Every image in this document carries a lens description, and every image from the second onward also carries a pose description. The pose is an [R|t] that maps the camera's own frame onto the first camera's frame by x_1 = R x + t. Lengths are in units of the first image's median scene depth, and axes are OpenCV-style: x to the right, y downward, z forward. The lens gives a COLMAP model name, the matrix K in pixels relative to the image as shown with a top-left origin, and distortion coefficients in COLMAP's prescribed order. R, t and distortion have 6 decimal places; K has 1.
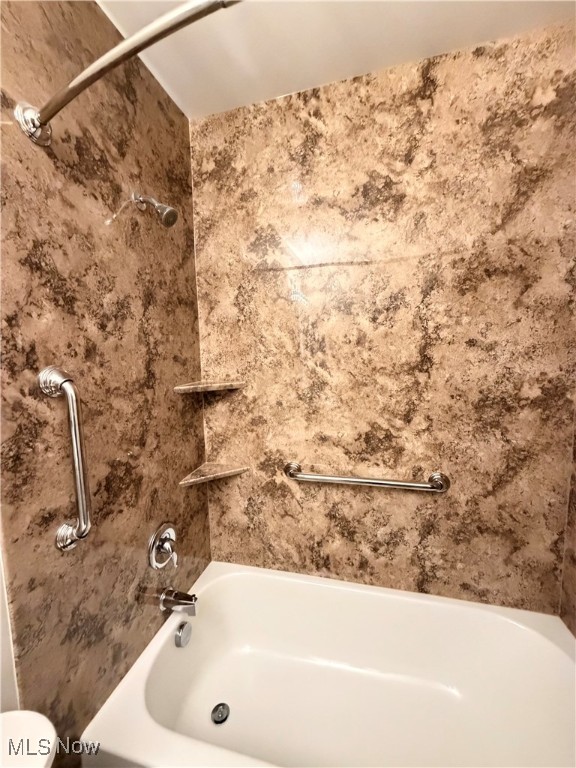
lens RADIAL K [[303.8, 0, 289.7], [0, 303.8, 381.2], [0, 0, 1]] dist [-0.000190, -0.000013]
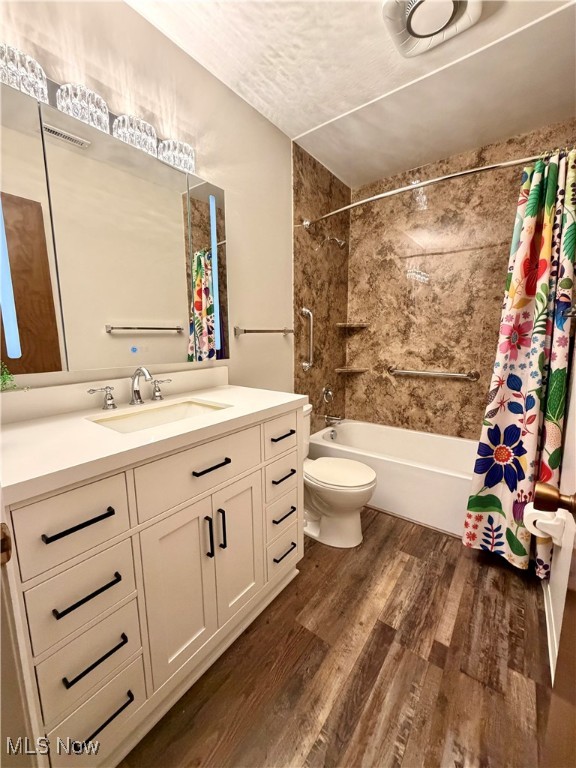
lens RADIAL K [[303.8, 0, 288.6], [0, 303.8, 381.6], [0, 0, 1]] dist [-0.000190, -0.000013]
pose [[0.924168, 0.078820, -0.373766, 0.137854], [-0.054767, 0.995712, 0.074559, 0.279979], [0.378040, -0.048435, 0.924521, -1.098950]]
